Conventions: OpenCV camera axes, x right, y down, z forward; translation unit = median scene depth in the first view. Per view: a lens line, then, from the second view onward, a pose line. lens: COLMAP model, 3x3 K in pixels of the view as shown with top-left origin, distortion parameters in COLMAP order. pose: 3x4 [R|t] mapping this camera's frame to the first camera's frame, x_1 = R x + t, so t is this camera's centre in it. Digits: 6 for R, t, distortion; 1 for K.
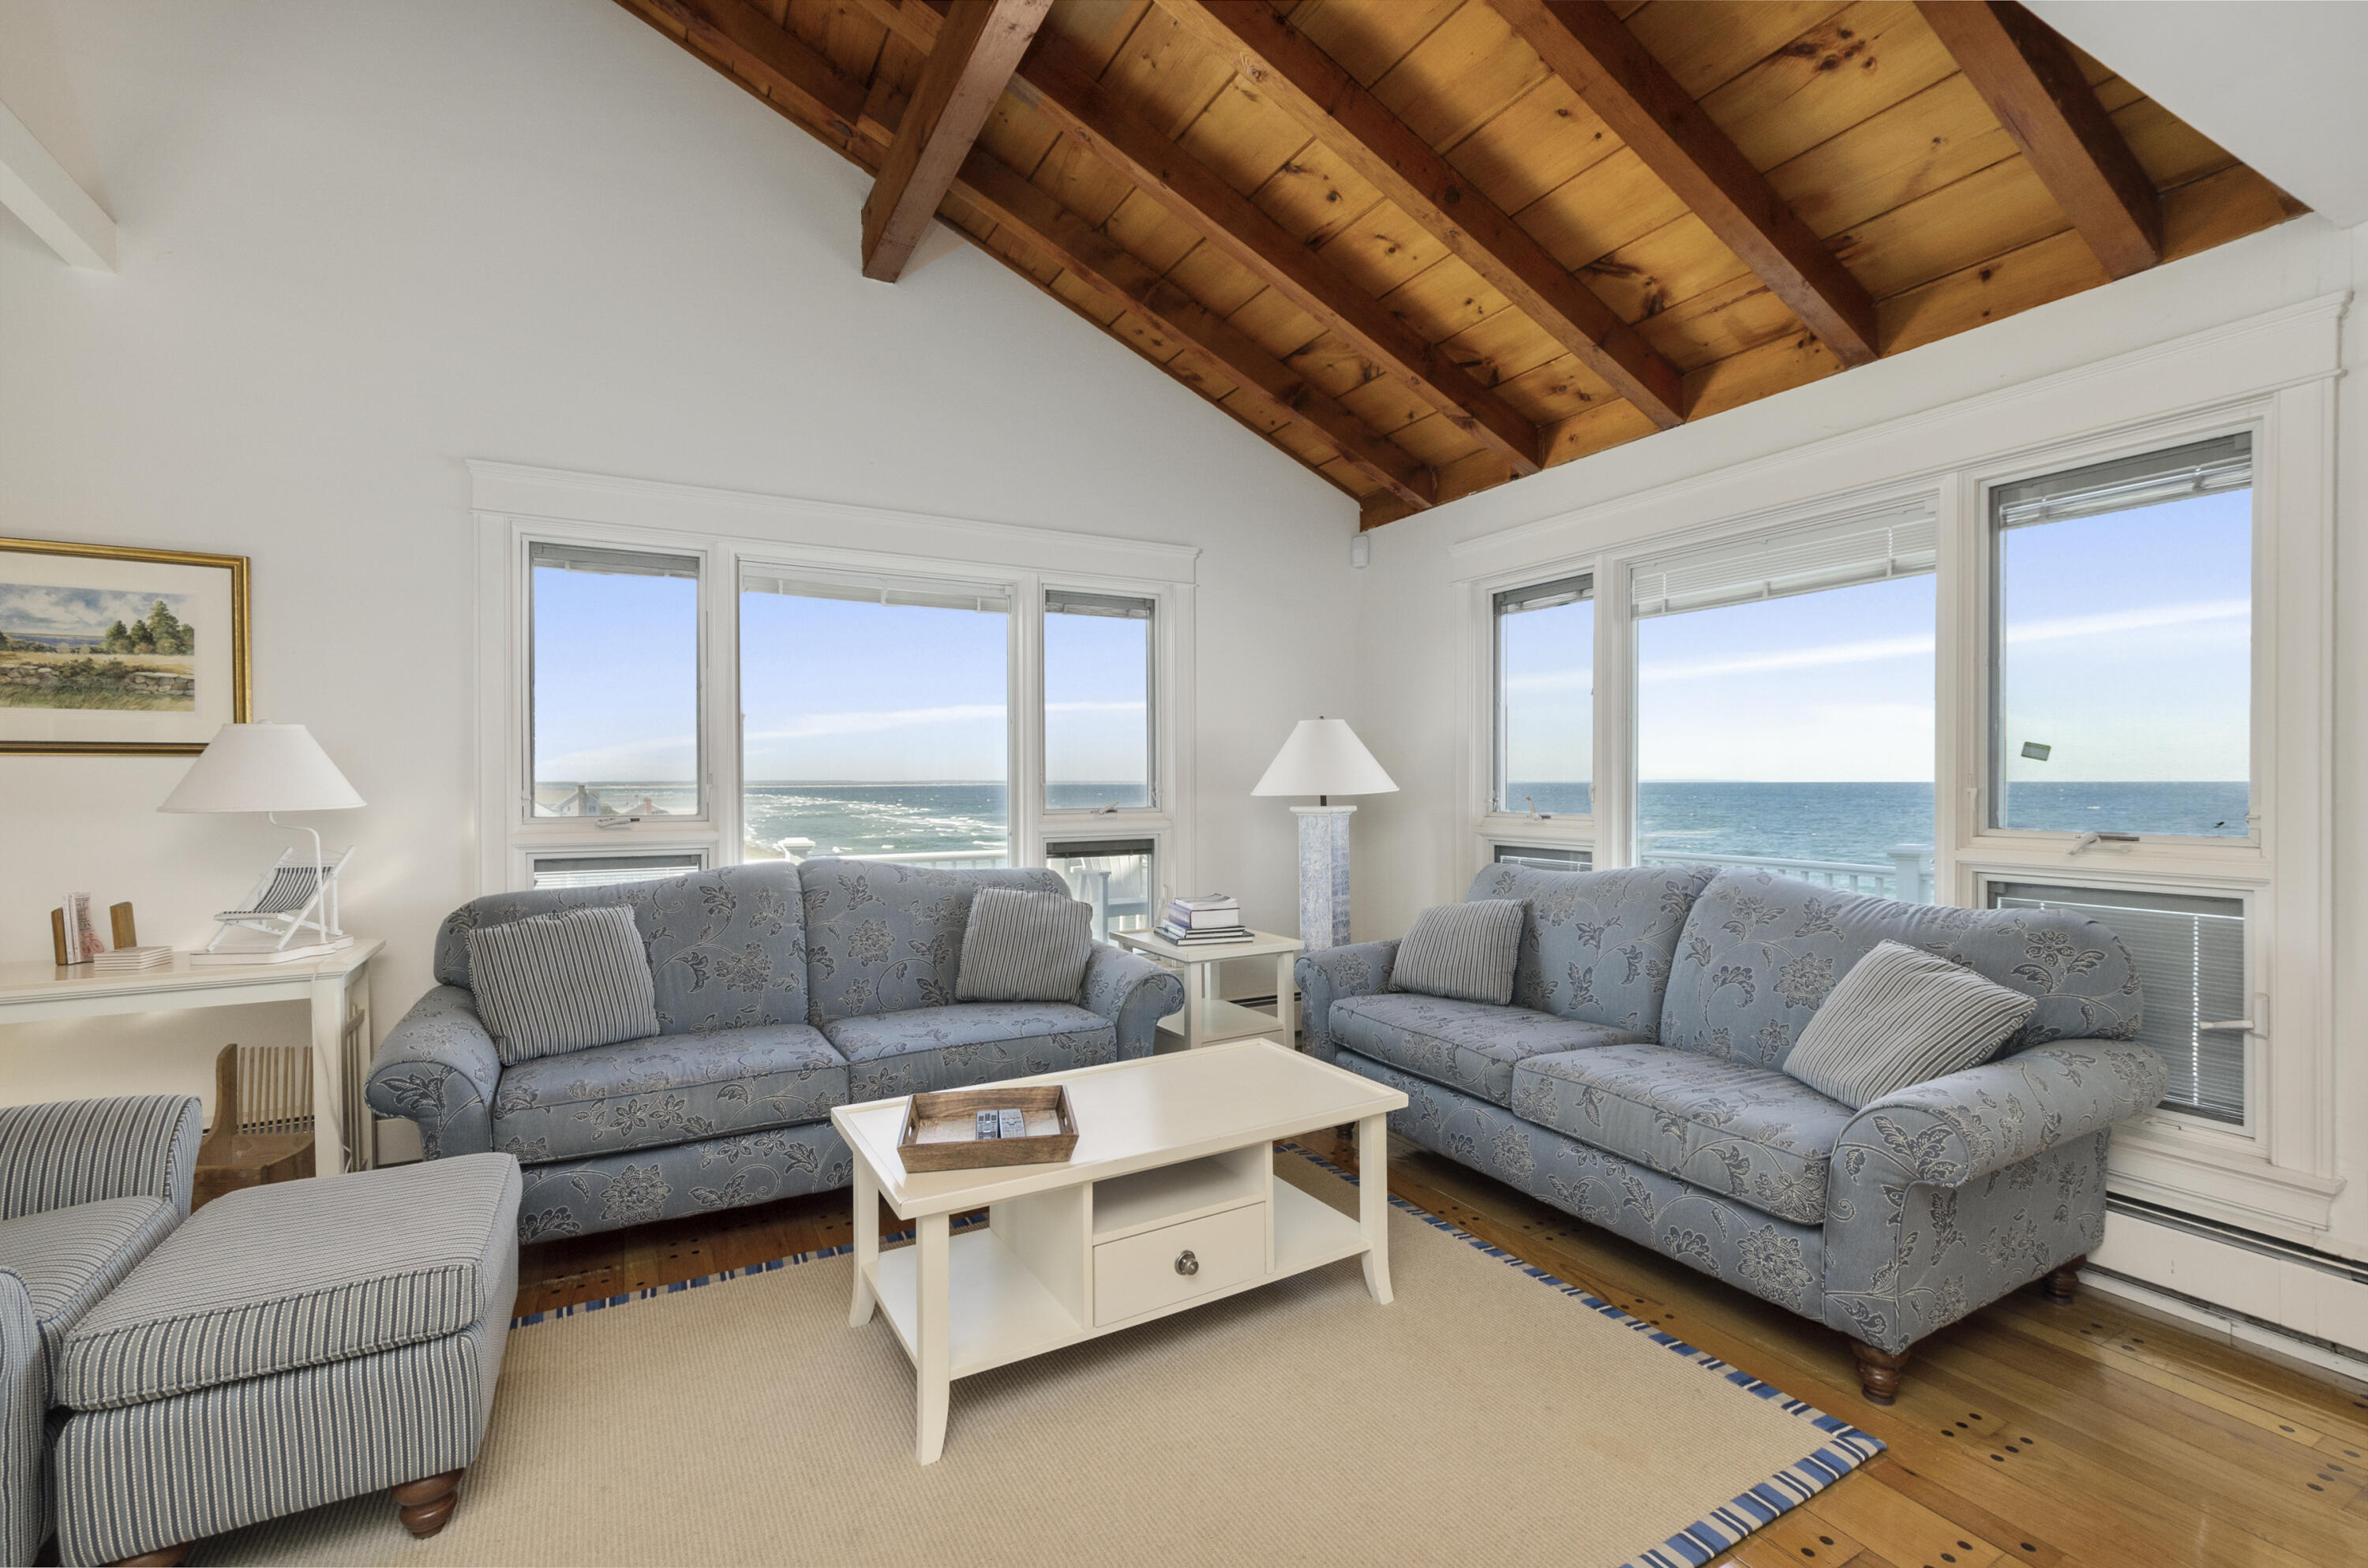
lens RADIAL K [[1035.4, 0, 1192.5], [0, 1035.4, 780.0], [0, 0, 1]] dist [0.002029, -0.000343]
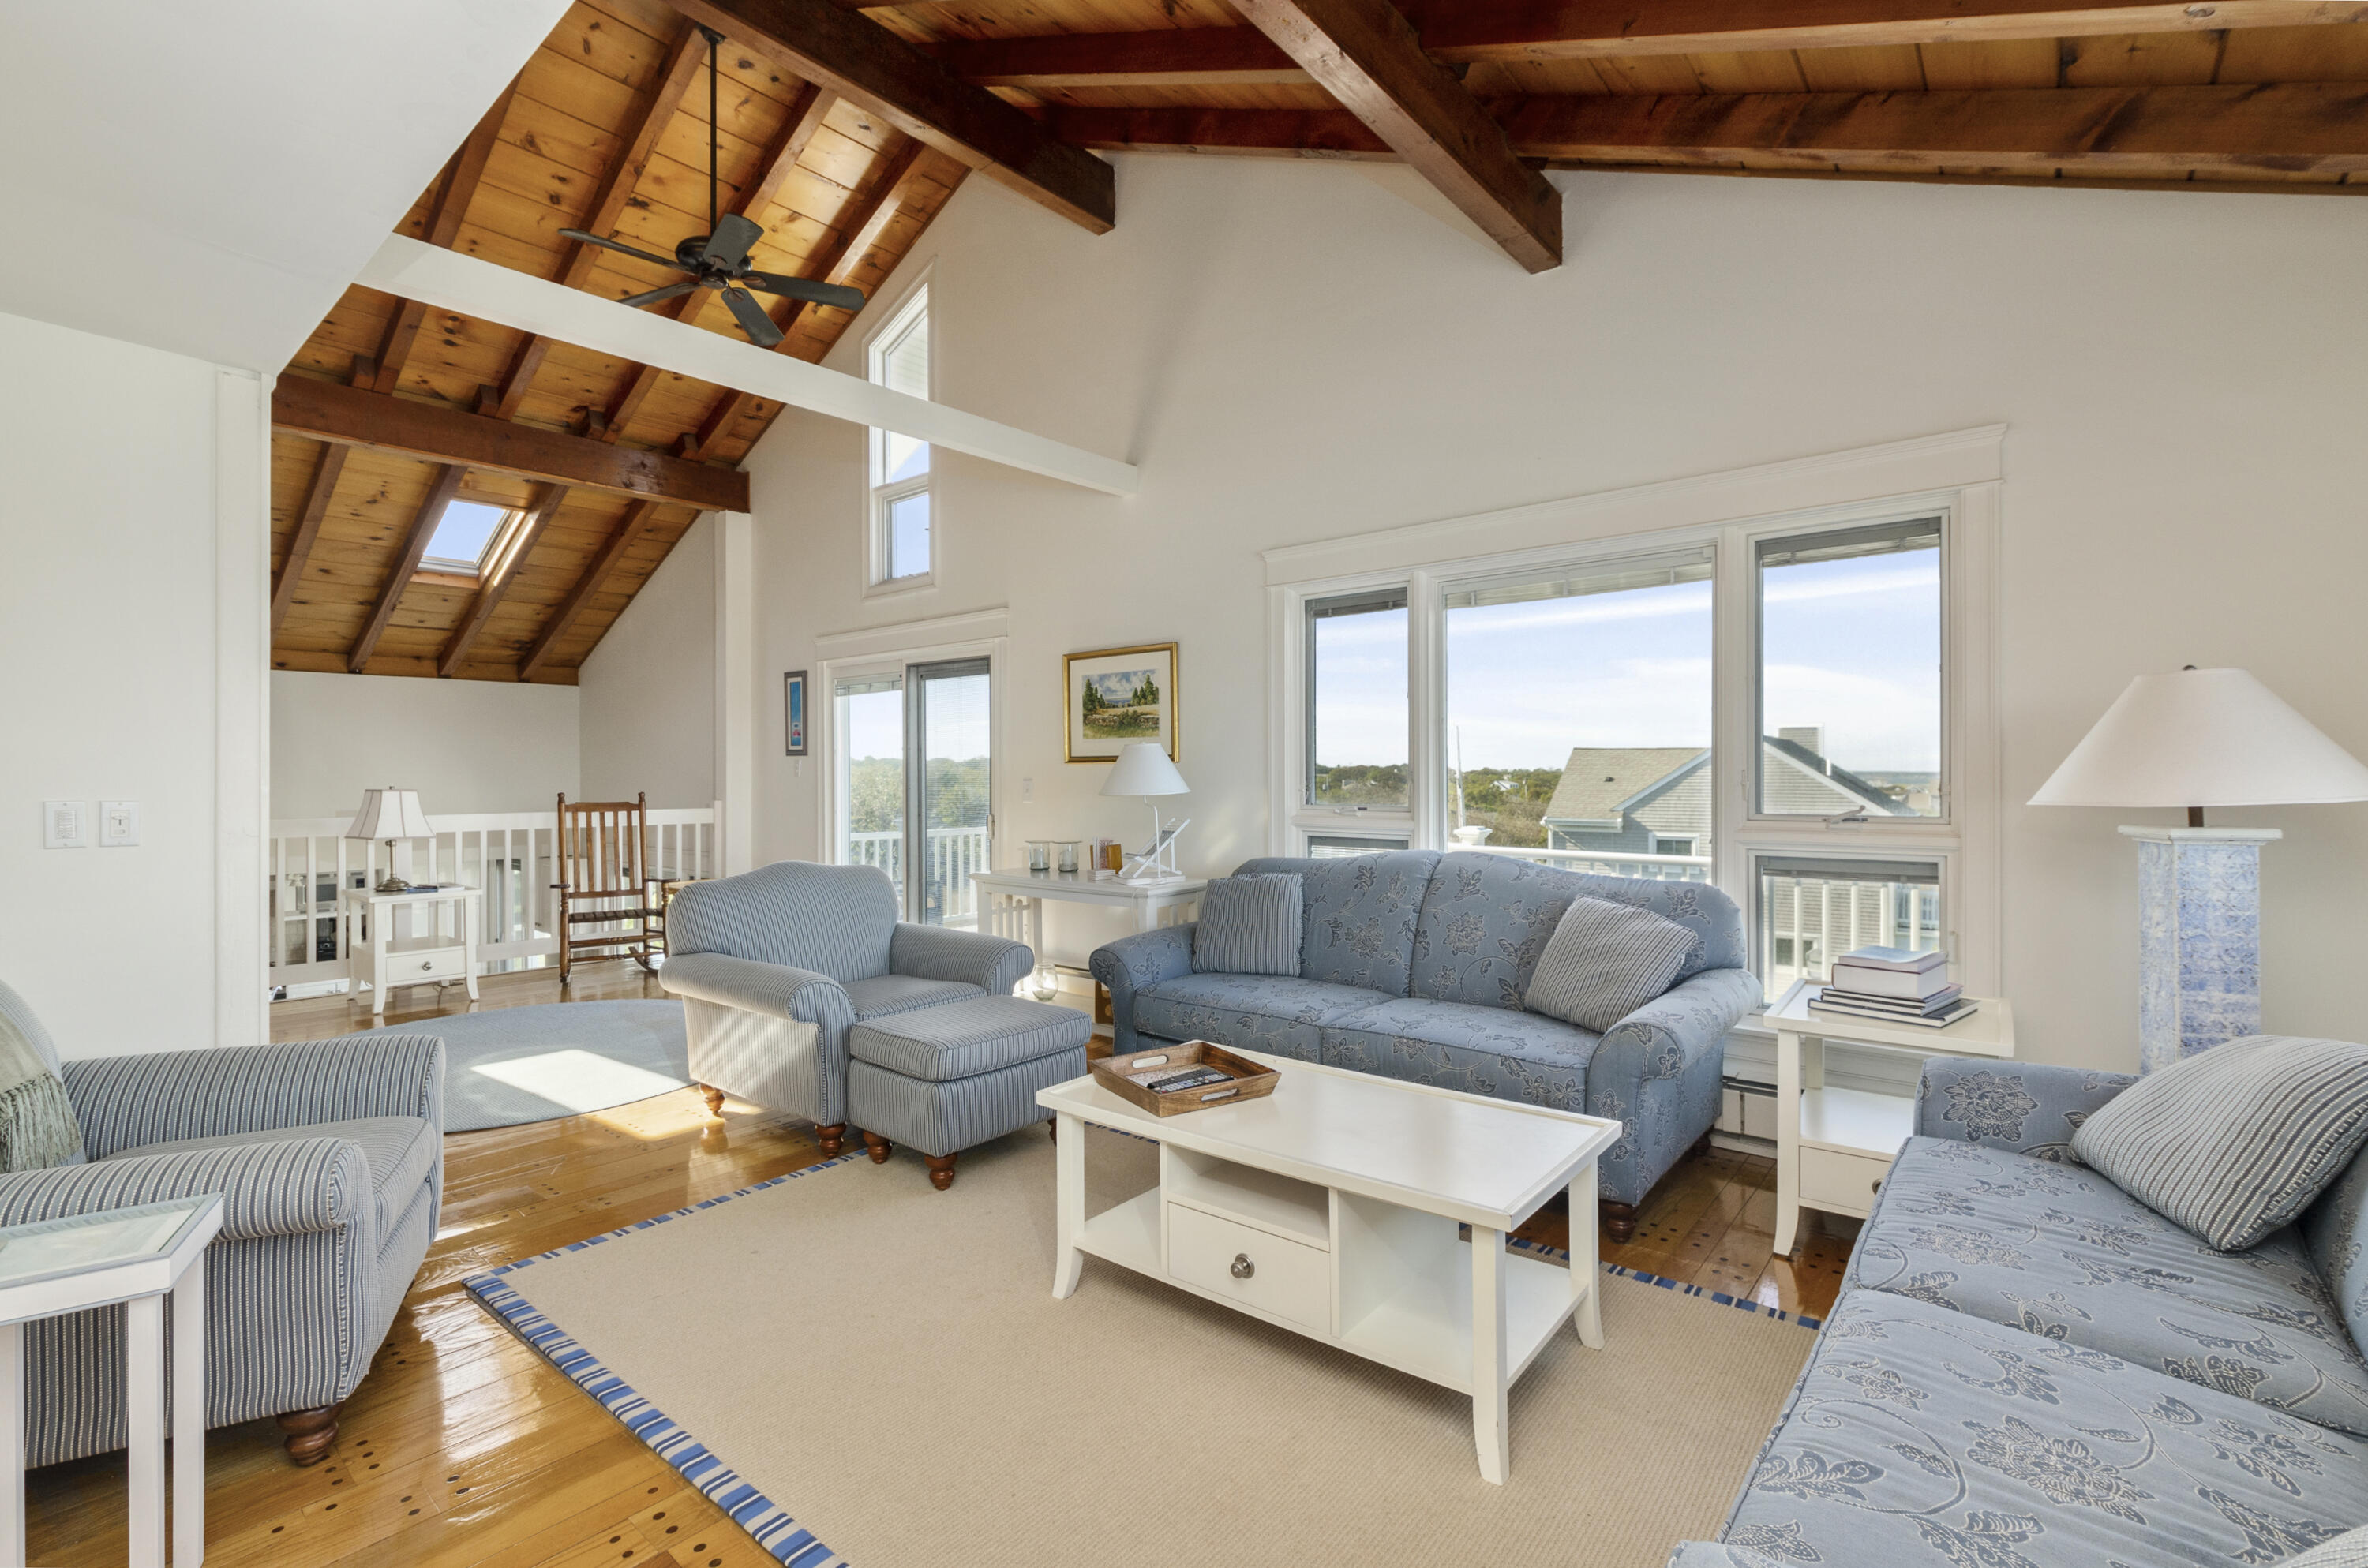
lens RADIAL K [[1035.4, 0, 1192.5], [0, 1035.4, 780.0], [0, 0, 1]] dist [0.002029, -0.000343]
pose [[0.358564, 0.004649, -0.933494, 0.563648], [-0.001618, 0.999989, 0.004359, -0.001531], [0.933504, -0.000053, 0.358567, 0.375310]]
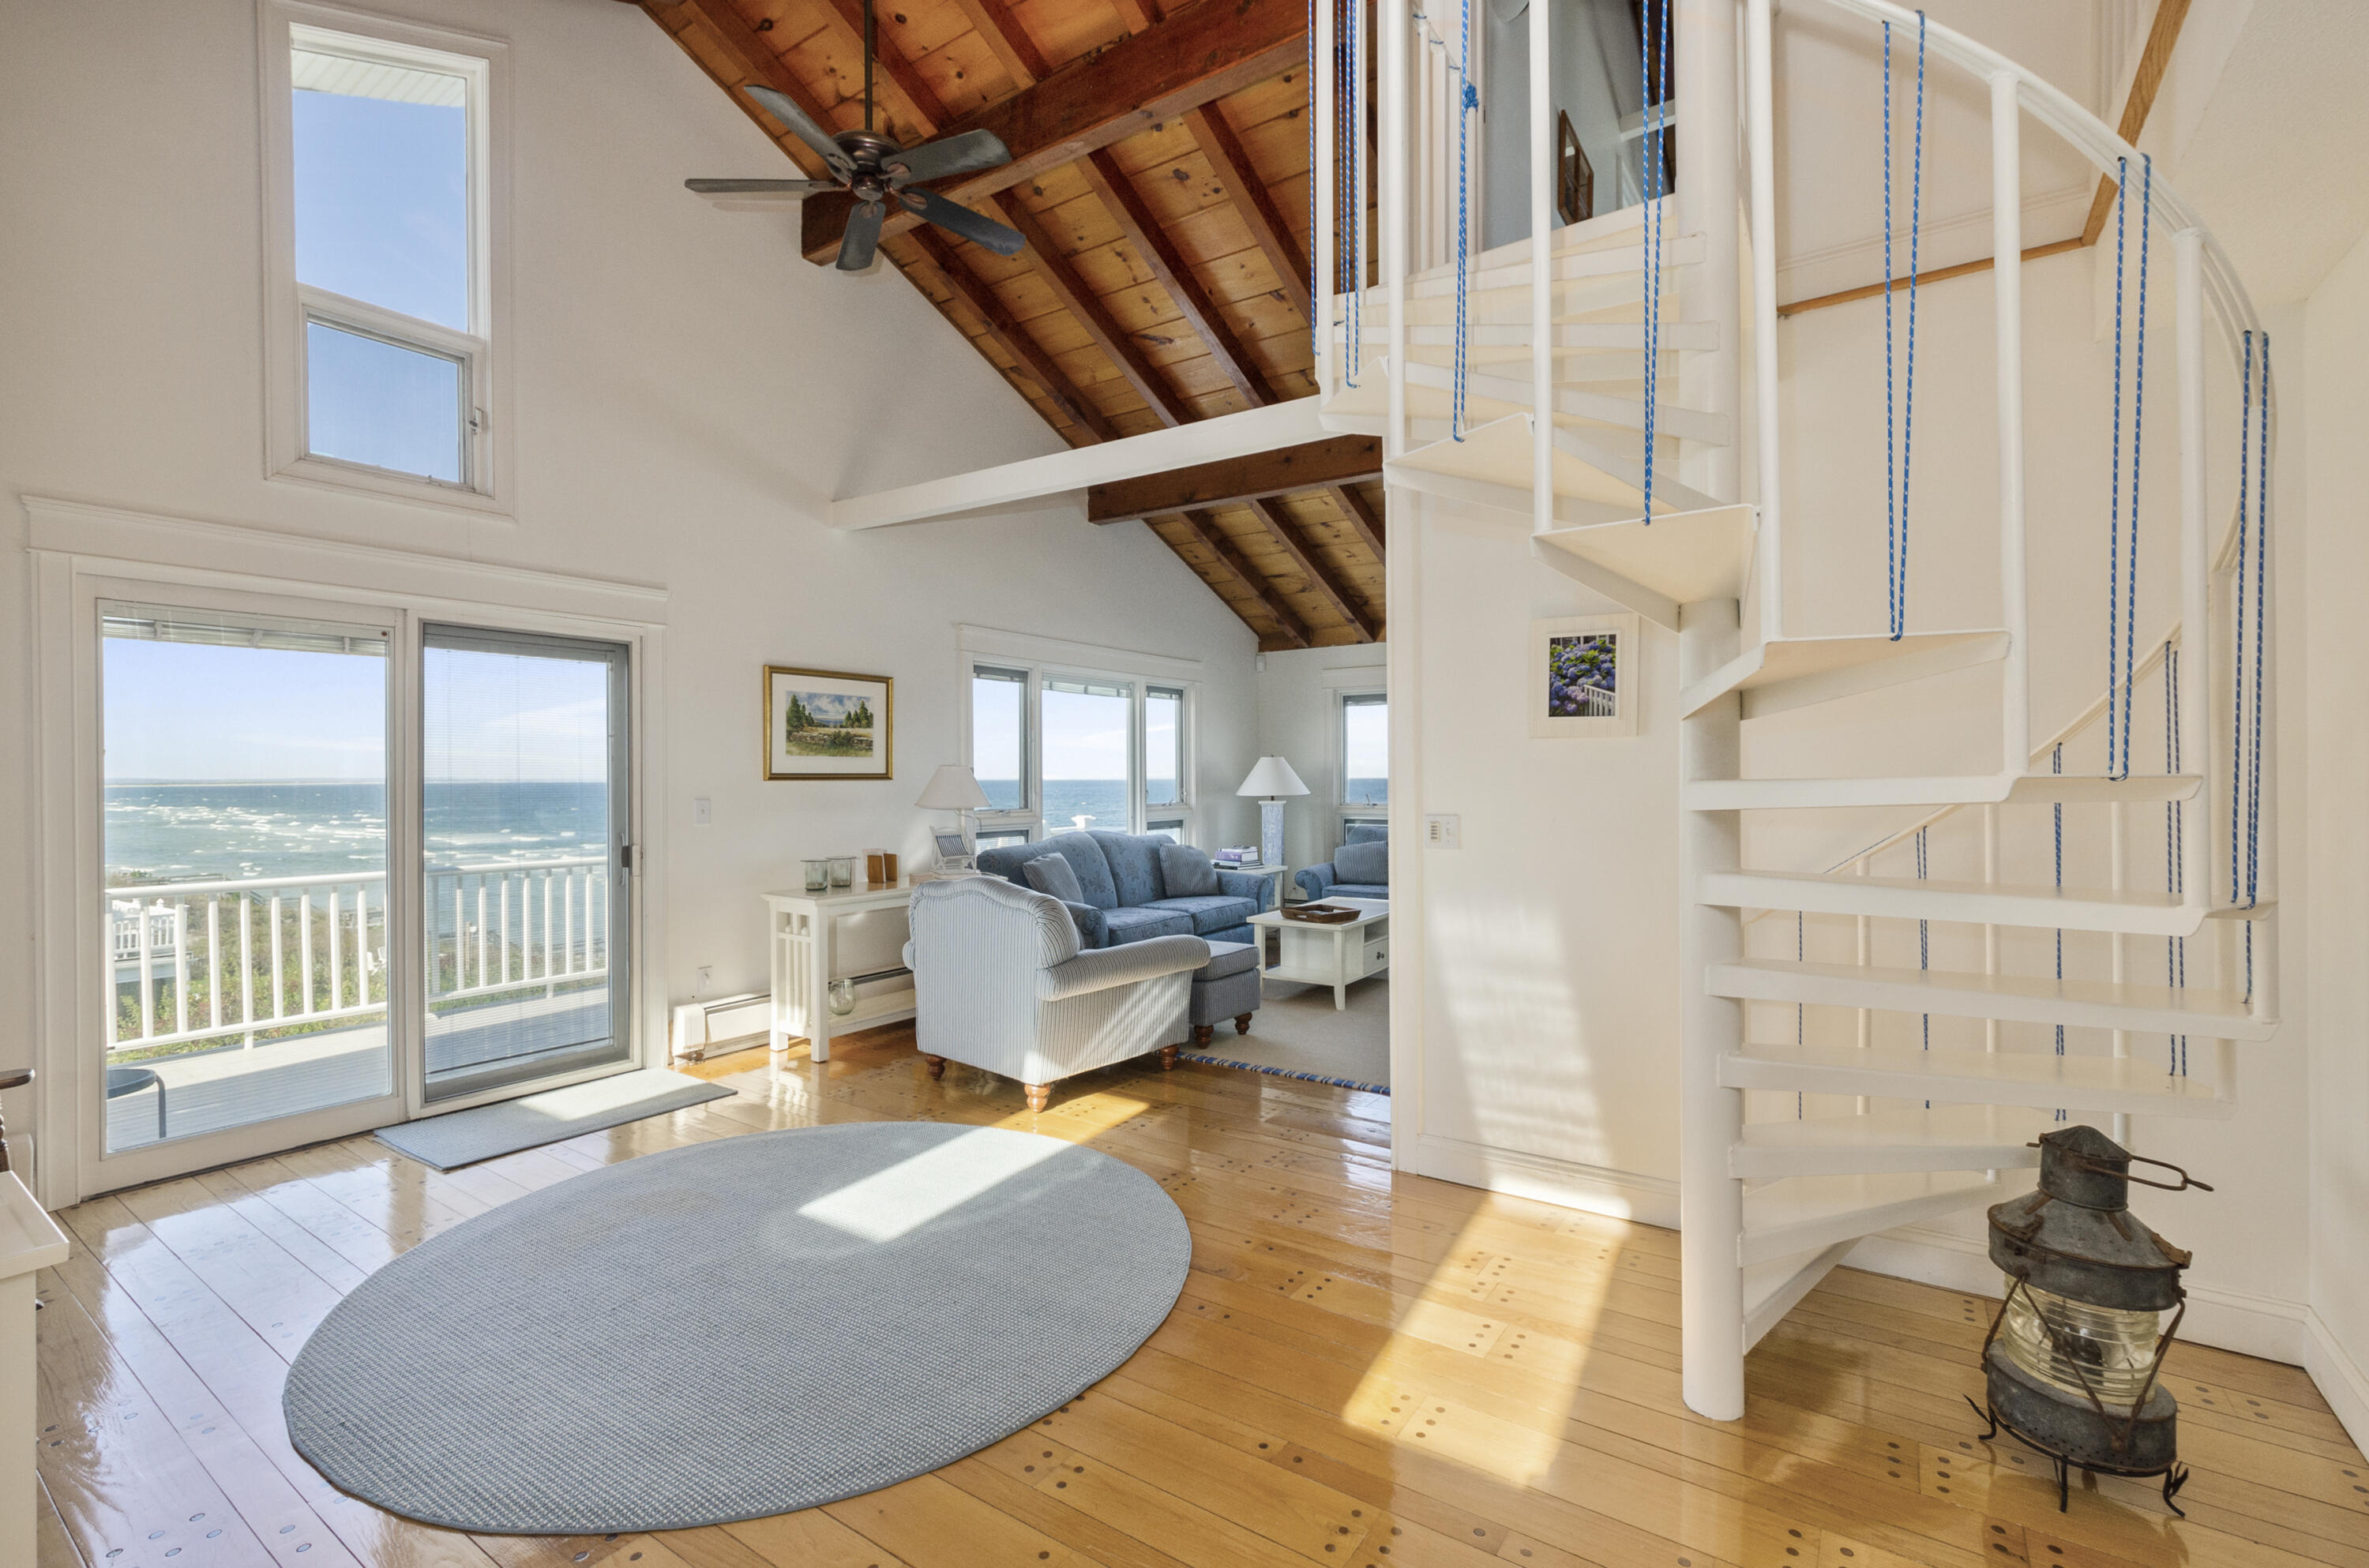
lens RADIAL K [[1035.8, 0, 1193.0], [0, 1035.8, 780.0], [0, 0, 1]] dist [0.002029, -0.000343]
pose [[0.891970, -0.001853, 0.452091, -1.118896], [0.000889, 0.999997, 0.002346, -0.023544], [-0.452094, -0.001690, 0.891969, -0.855195]]
